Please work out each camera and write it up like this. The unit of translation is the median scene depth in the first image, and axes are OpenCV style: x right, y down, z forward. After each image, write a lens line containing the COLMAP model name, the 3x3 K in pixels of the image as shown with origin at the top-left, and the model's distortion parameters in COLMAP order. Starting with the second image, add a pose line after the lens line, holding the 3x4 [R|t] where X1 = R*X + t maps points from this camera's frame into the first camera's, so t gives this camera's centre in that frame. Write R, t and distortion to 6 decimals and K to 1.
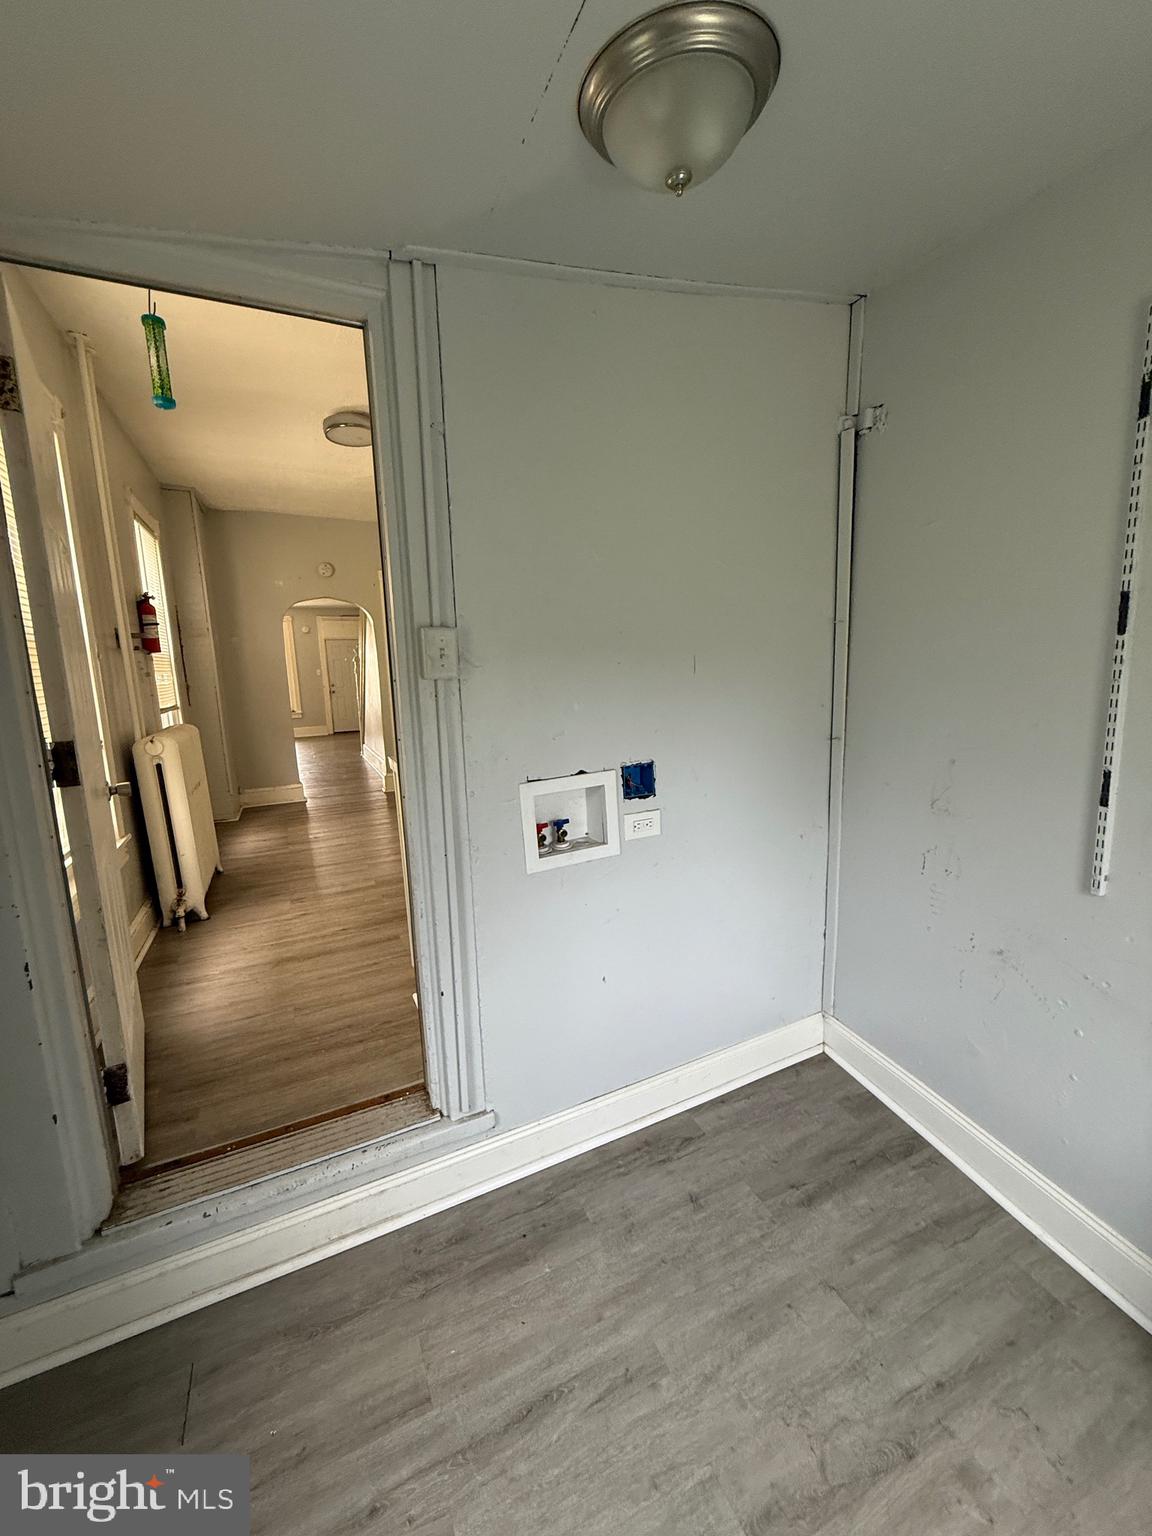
lens RADIAL K [[613.4, 0, 572.7], [0, 613.4, 765.6], [0, 0, 1]] dist [-0.000498, -0.000060]
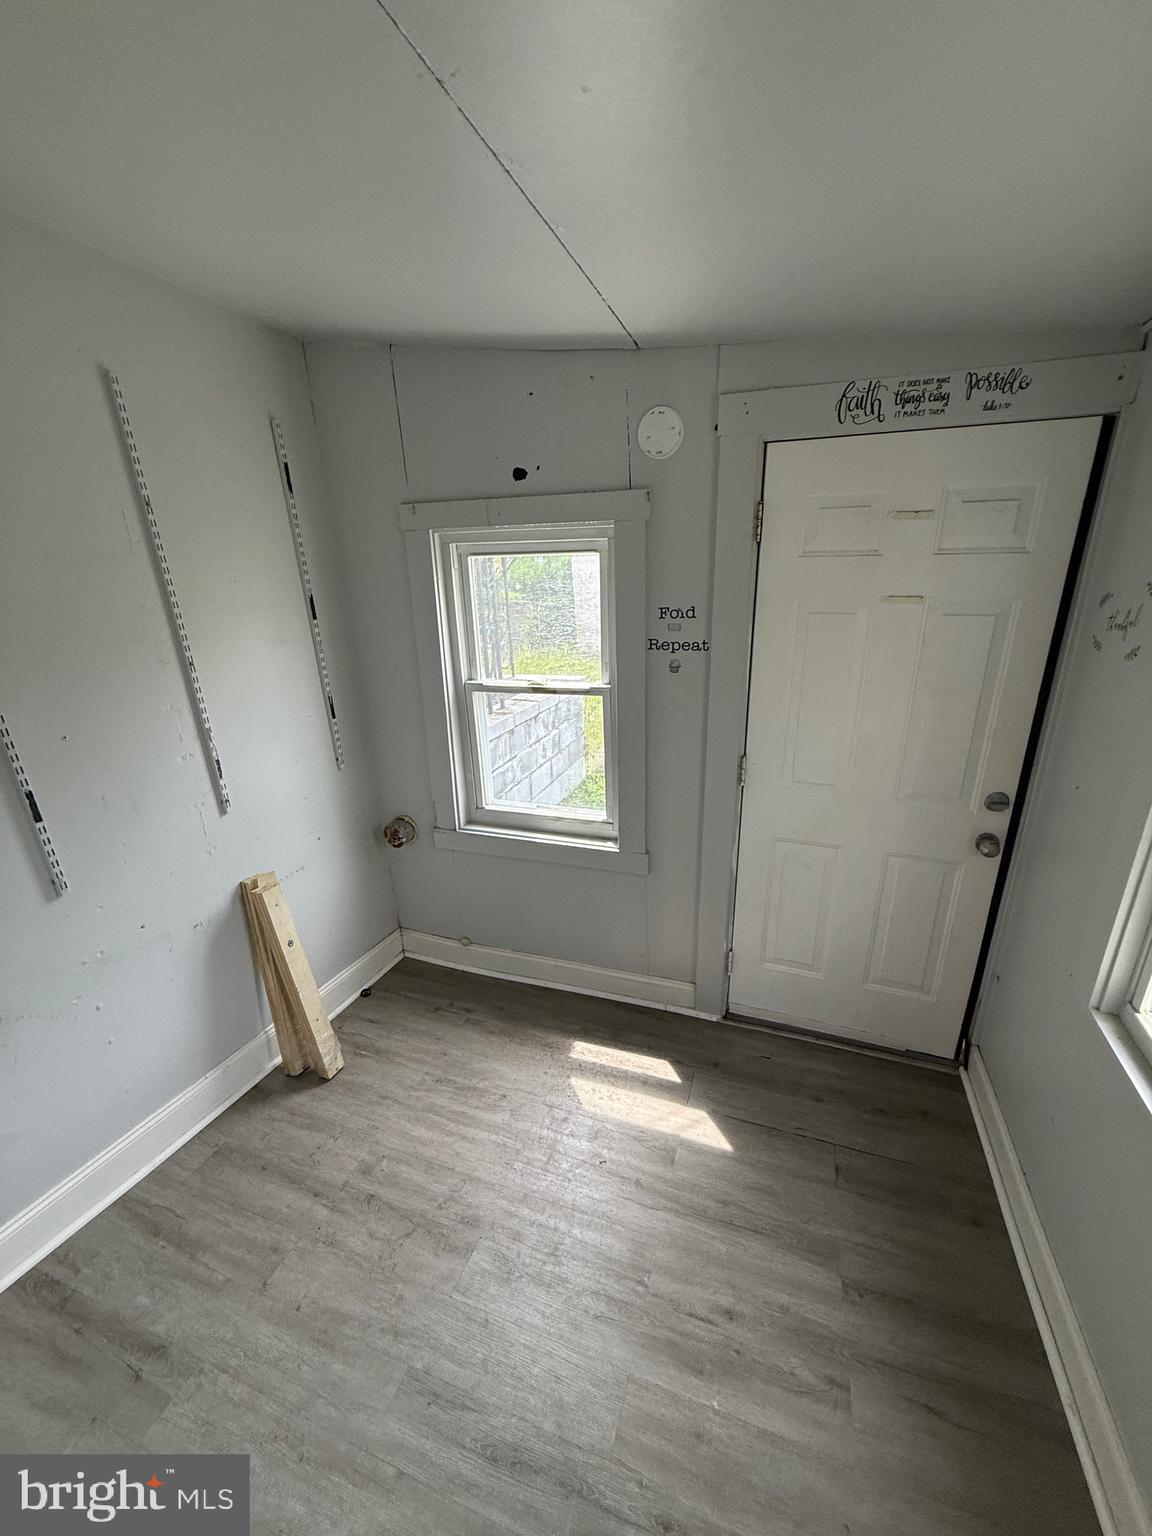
lens RADIAL K [[613.4, 0, 574.7], [0, 613.4, 773.9], [0, 0, 1]] dist [-0.000498, -0.000060]
pose [[-0.715811, -0.185932, 0.673085, -0.537734], [0.157639, 0.895990, 0.415152, -0.311514], [-0.680268, 0.403275, -0.612050, 0.973137]]
